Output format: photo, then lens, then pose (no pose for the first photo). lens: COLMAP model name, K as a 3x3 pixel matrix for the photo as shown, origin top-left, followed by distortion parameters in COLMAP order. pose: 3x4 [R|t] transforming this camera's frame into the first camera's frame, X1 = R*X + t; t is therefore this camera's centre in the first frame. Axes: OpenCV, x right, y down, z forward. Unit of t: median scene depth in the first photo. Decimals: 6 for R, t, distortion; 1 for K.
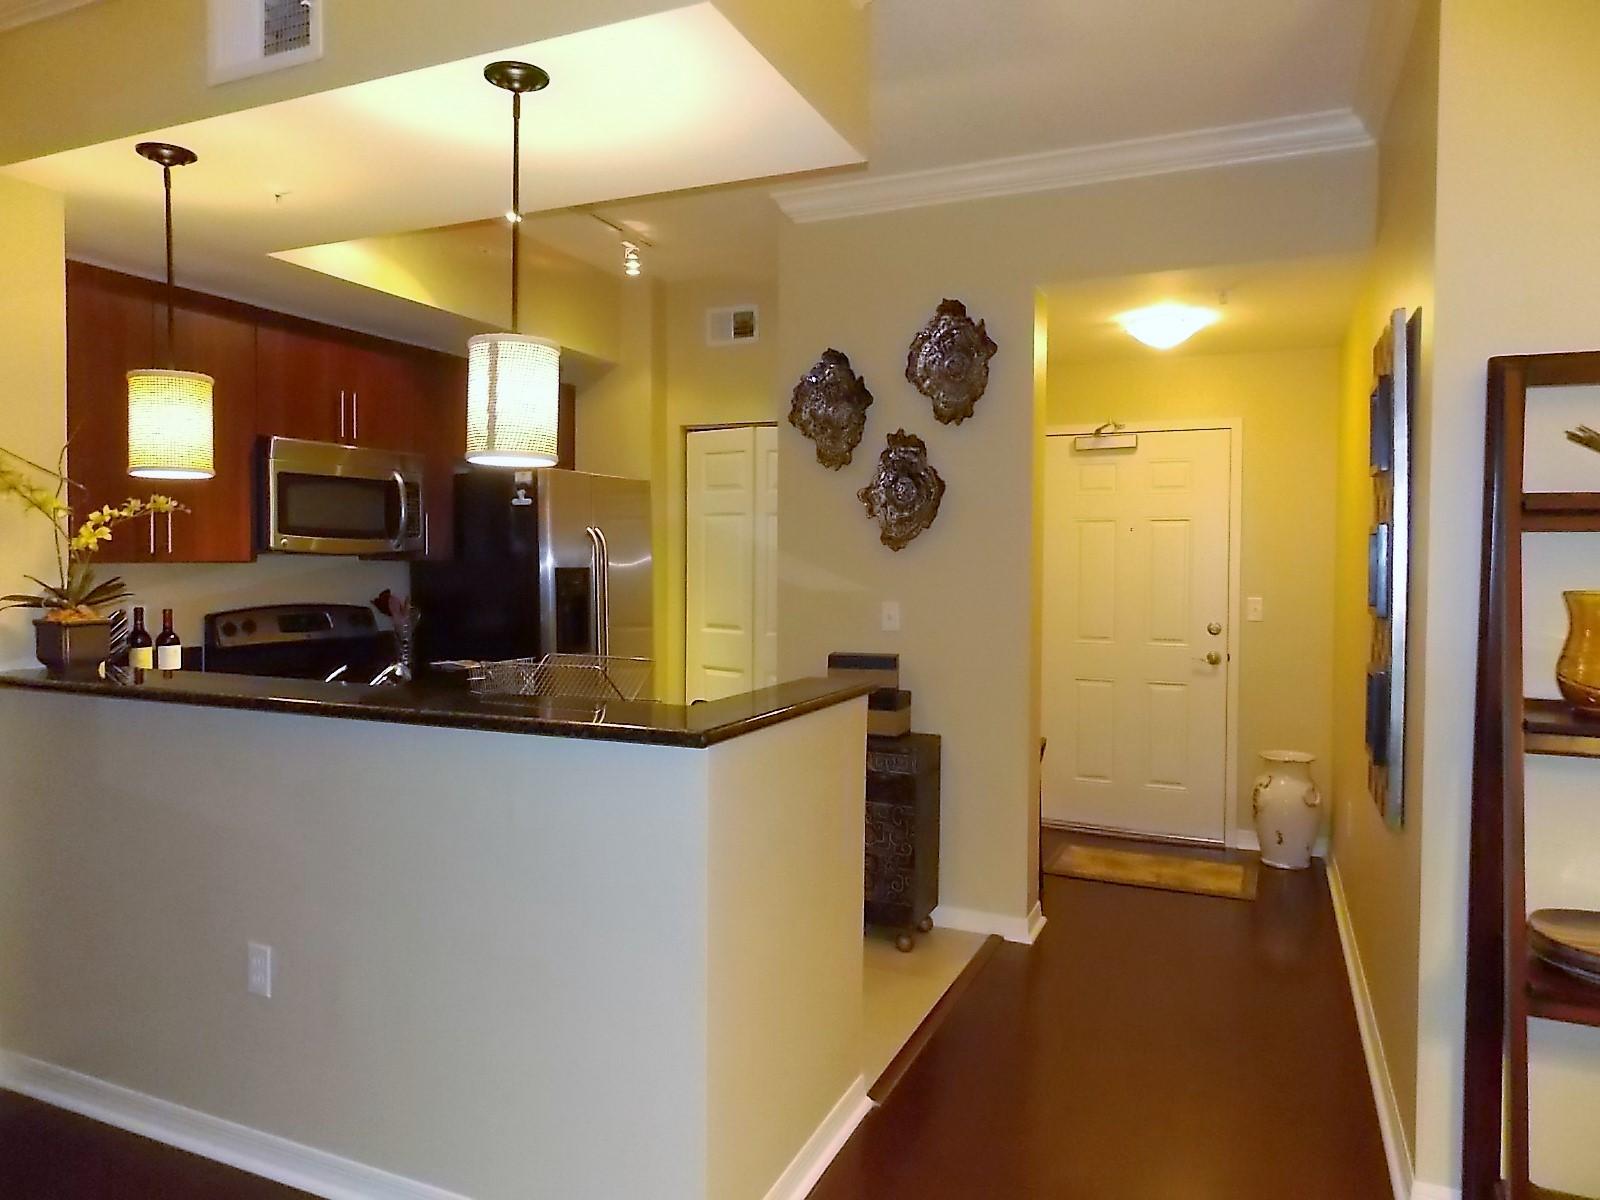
lens RADIAL K [[1049.2, 0, 805.8], [0, 1049.2, 585.6], [0, 0, 1]] dist [-0.002460, -0.000979]
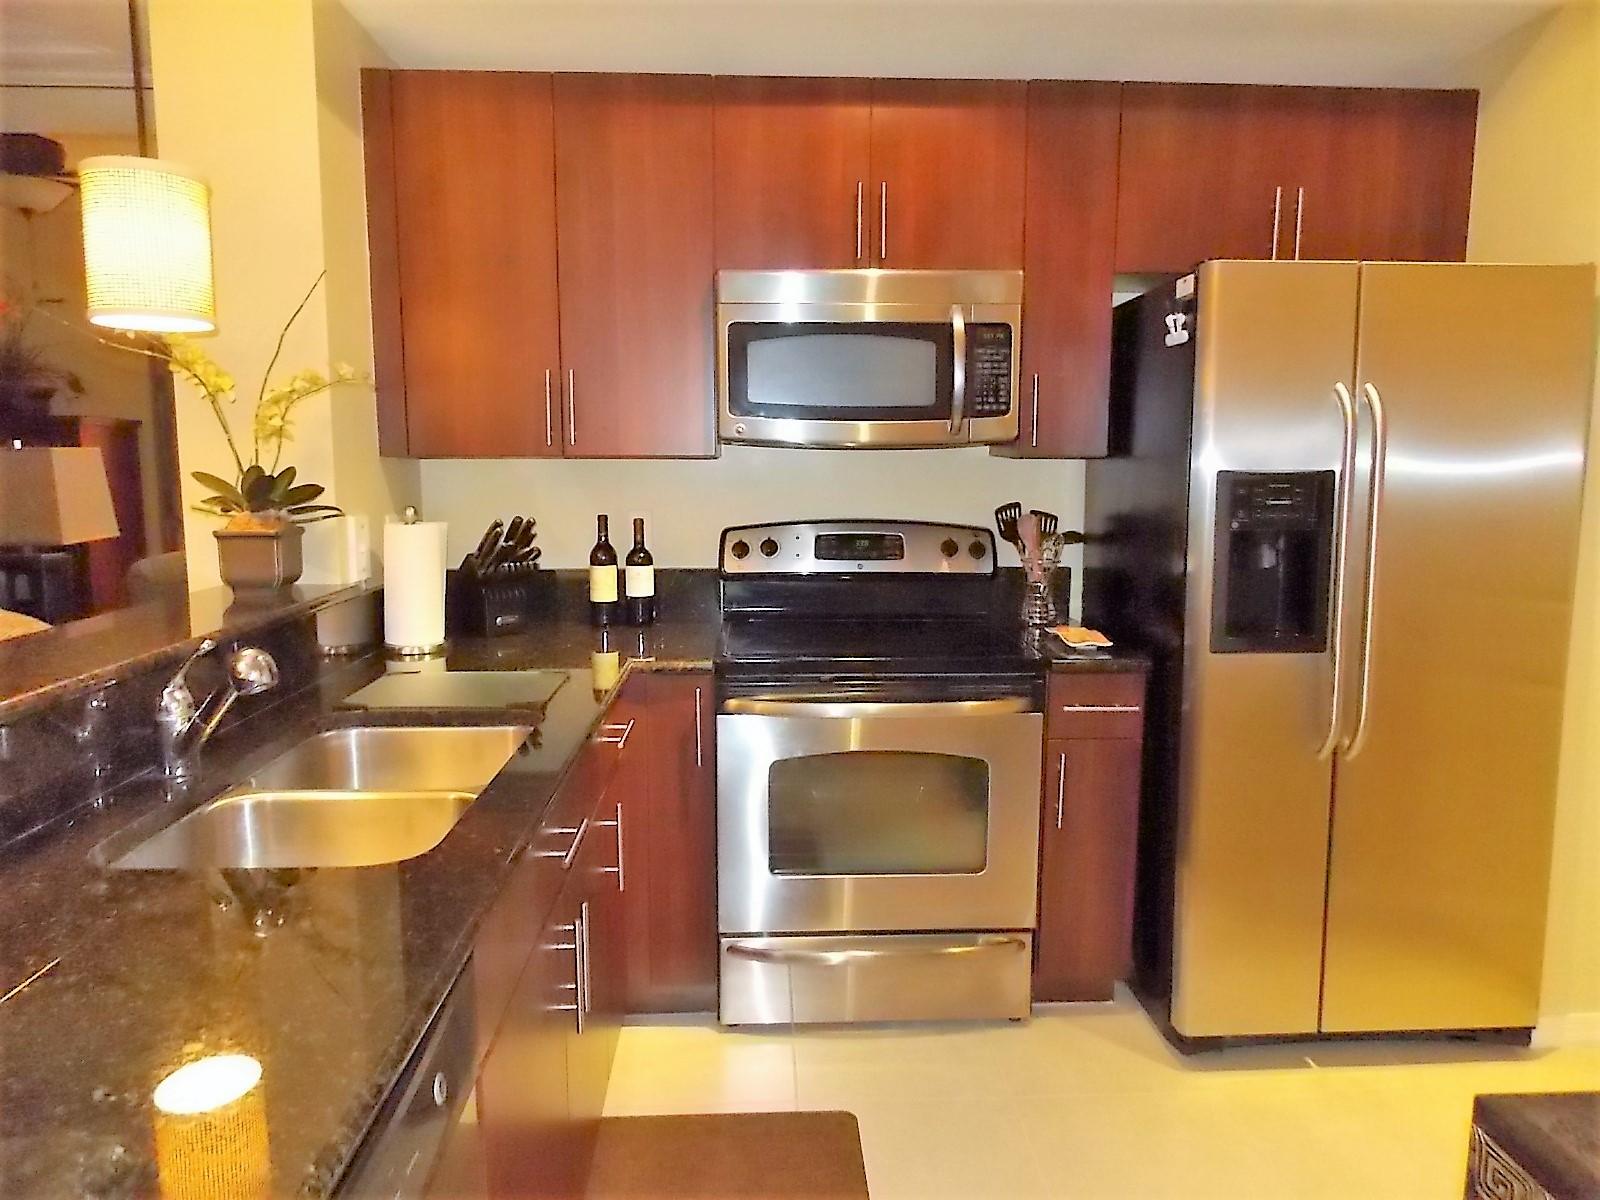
lens RADIAL K [[1049.2, 0, 805.8], [0, 1049.2, 585.6], [0, 0, 1]] dist [-0.002460, -0.000979]
pose [[0.443202, 0.107495, -0.889953, 0.128149], [-0.022676, 0.993811, 0.108746, -0.014249], [0.896135, -0.028016, 0.442897, 0.702062]]
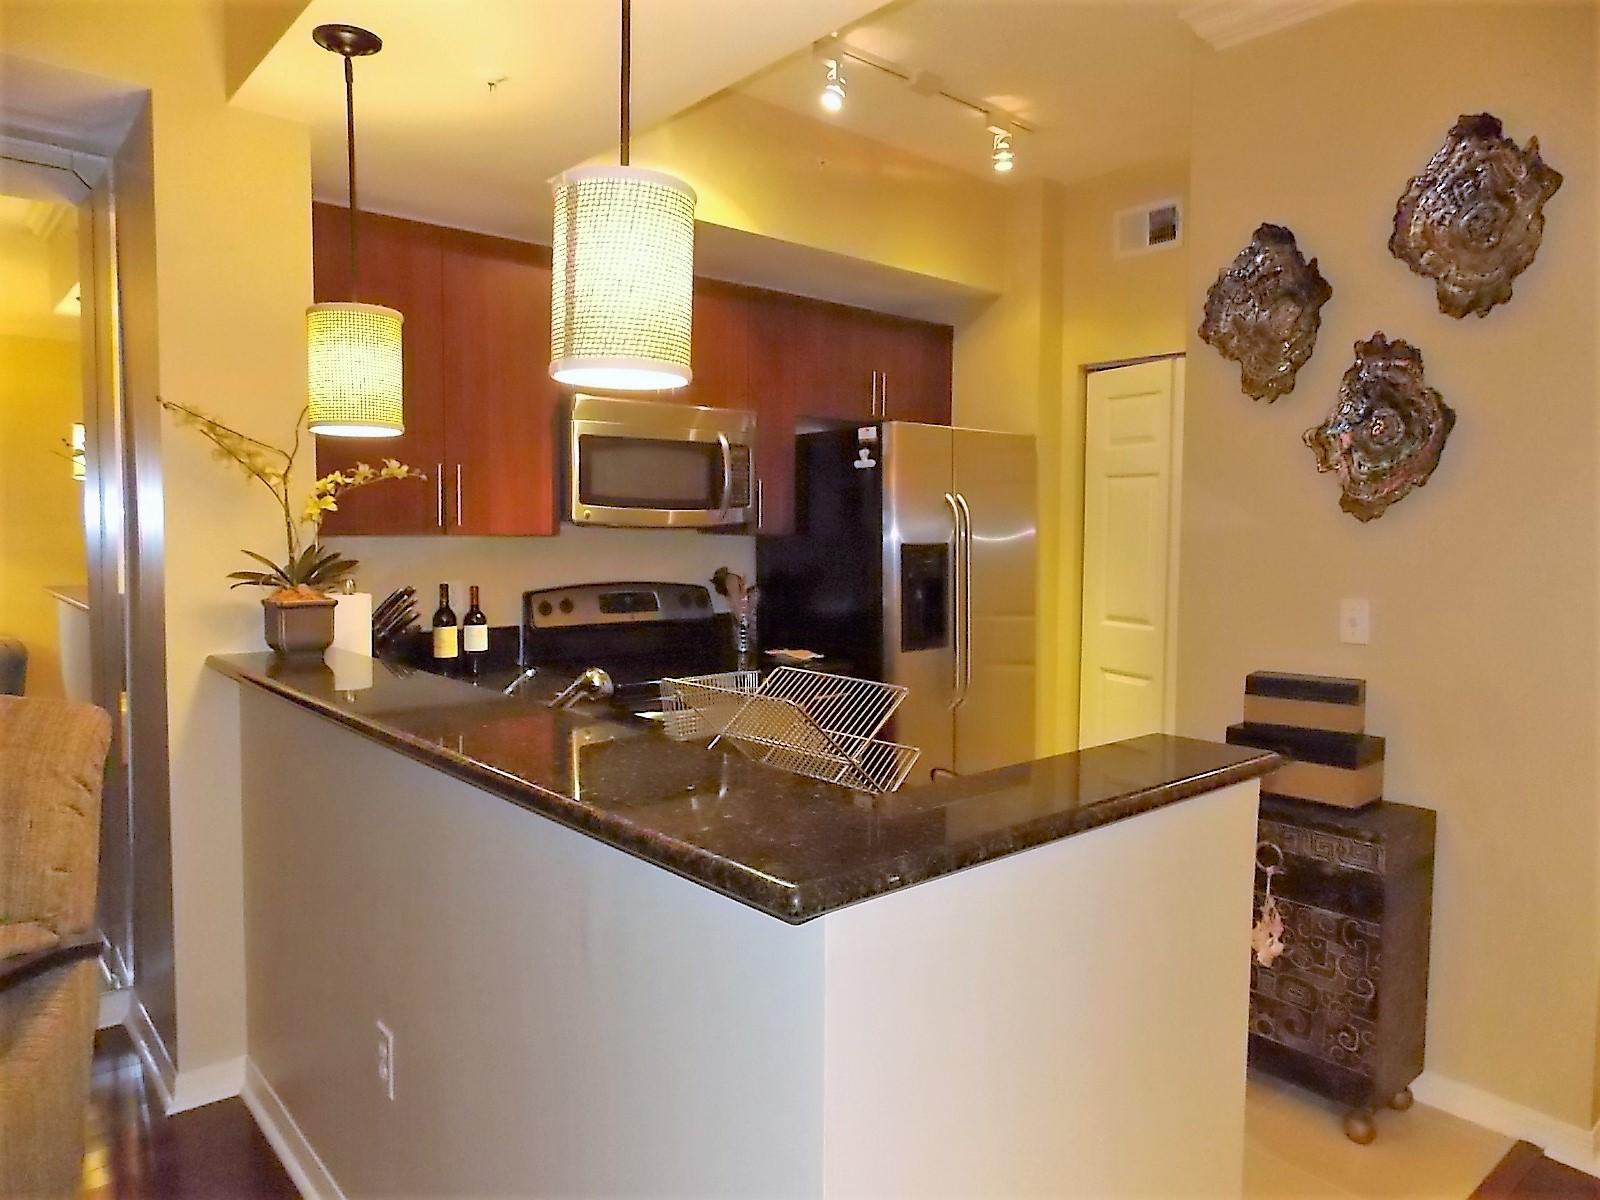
lens RADIAL K [[1049.2, 0, 805.8], [0, 1049.2, 585.6], [0, 0, 1]] dist [-0.002460, -0.000979]
pose [[0.903150, 0.023329, -0.428691, 0.051934], [-0.012562, 0.999531, 0.027928, -0.007060], [0.429142, -0.019838, 0.903019, 0.260758]]
